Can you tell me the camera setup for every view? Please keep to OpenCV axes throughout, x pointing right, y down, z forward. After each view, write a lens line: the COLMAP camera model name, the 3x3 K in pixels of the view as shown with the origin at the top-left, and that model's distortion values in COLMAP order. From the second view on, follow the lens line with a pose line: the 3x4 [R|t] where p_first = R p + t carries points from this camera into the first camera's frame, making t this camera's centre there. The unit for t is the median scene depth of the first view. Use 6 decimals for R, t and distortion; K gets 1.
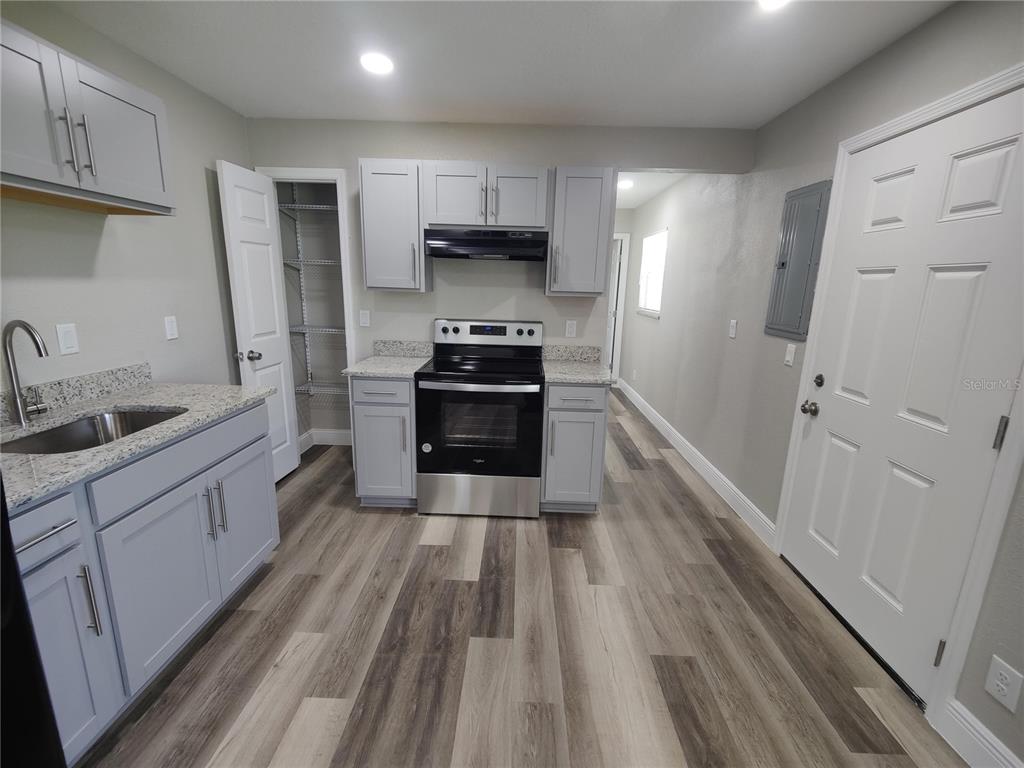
lens RADIAL K [[441.8, 0, 512.0], [0, 441.8, 384.0], [0, 0, 1]] dist [0.030023, -0.019977]
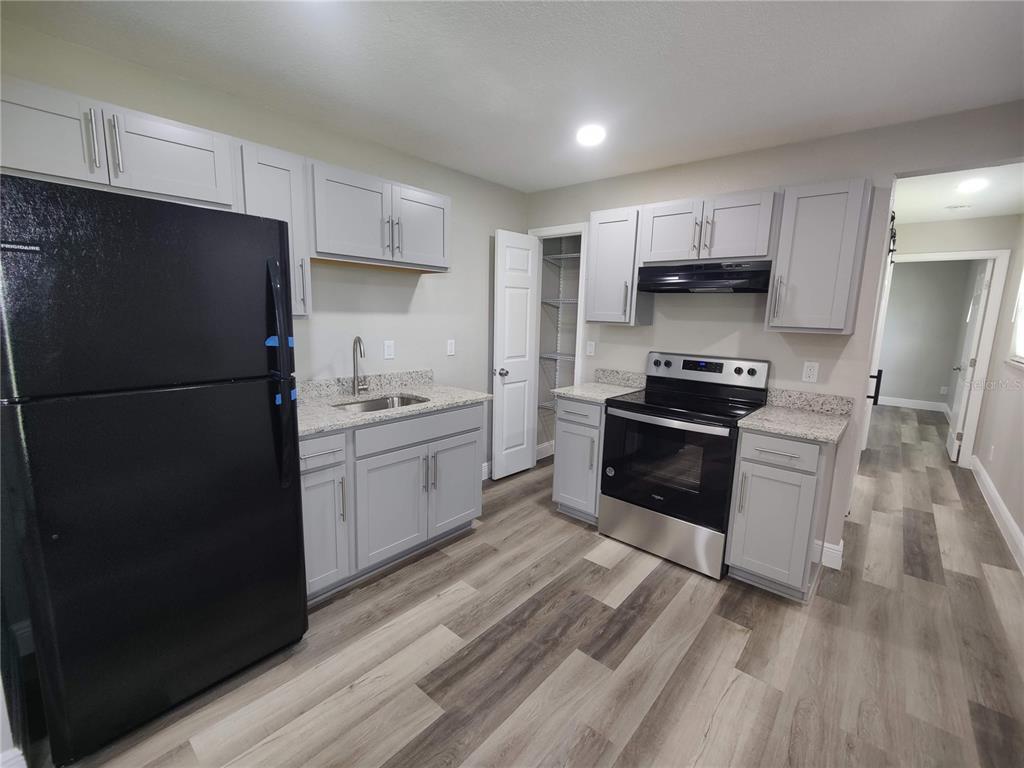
lens RADIAL K [[441.8, 0, 512.0], [0, 441.8, 384.0], [0, 0, 1]] dist [0.030023, -0.019977]
pose [[0.771160, 0.097034, -0.629203, 0.273956], [-0.146314, 0.988875, -0.026823, 0.001380], [0.619600, 0.112746, 0.776778, 0.013665]]
